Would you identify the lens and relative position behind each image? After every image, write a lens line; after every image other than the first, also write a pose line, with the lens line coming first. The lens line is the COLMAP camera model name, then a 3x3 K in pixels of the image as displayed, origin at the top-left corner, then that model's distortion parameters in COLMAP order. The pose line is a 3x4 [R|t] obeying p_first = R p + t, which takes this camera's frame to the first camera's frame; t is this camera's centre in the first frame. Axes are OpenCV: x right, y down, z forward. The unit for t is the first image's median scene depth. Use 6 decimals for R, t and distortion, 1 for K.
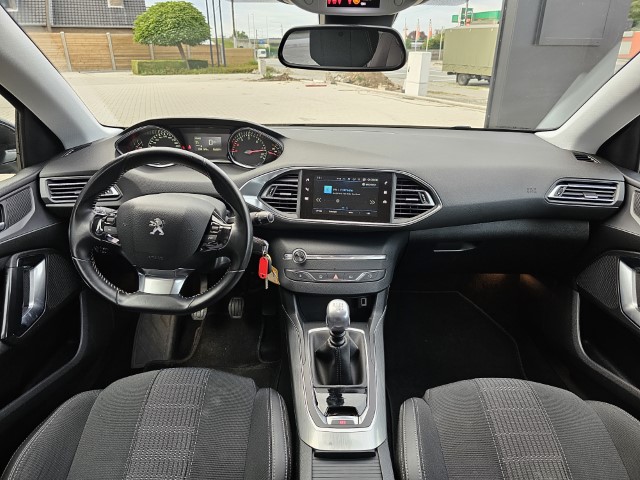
lens RADIAL K [[440.0, 0, 321.6], [0, 440.0, 242.7], [0, 0, 1]] dist [0.050763, -0.041469]
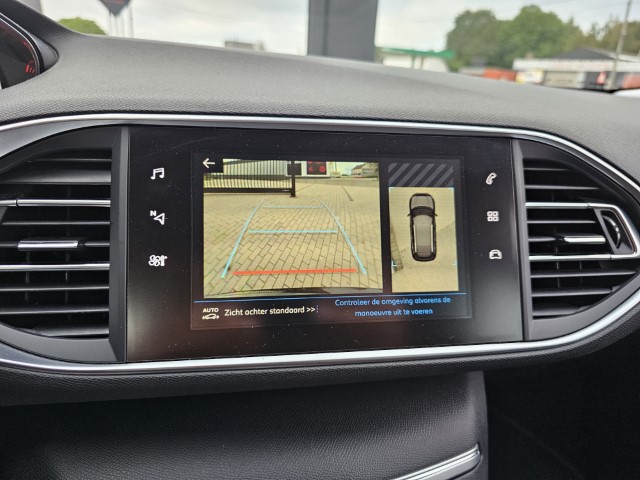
lens RADIAL K [[440.0, 0, 318.9], [0, 440.0, 239.2], [0, 0, 1]] dist [0.050763, -0.041469]
pose [[0.960065, -0.057137, 0.273881, -0.017831], [0.073934, 0.995938, -0.051398, -0.094310], [-0.269832, 0.069594, 0.960389, 0.775842]]
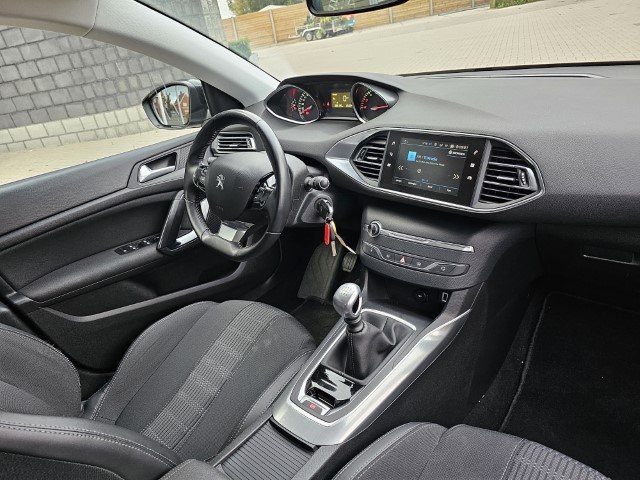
lens RADIAL K [[440.0, 0, 304.9], [0, 440.0, 248.8], [0, 0, 1]] dist [0.050763, -0.041469]
pose [[0.718397, 0.206384, -0.664313, 0.465379], [-0.114606, 0.977040, 0.179603, -0.076410], [0.686128, -0.052892, 0.725556, 0.240610]]
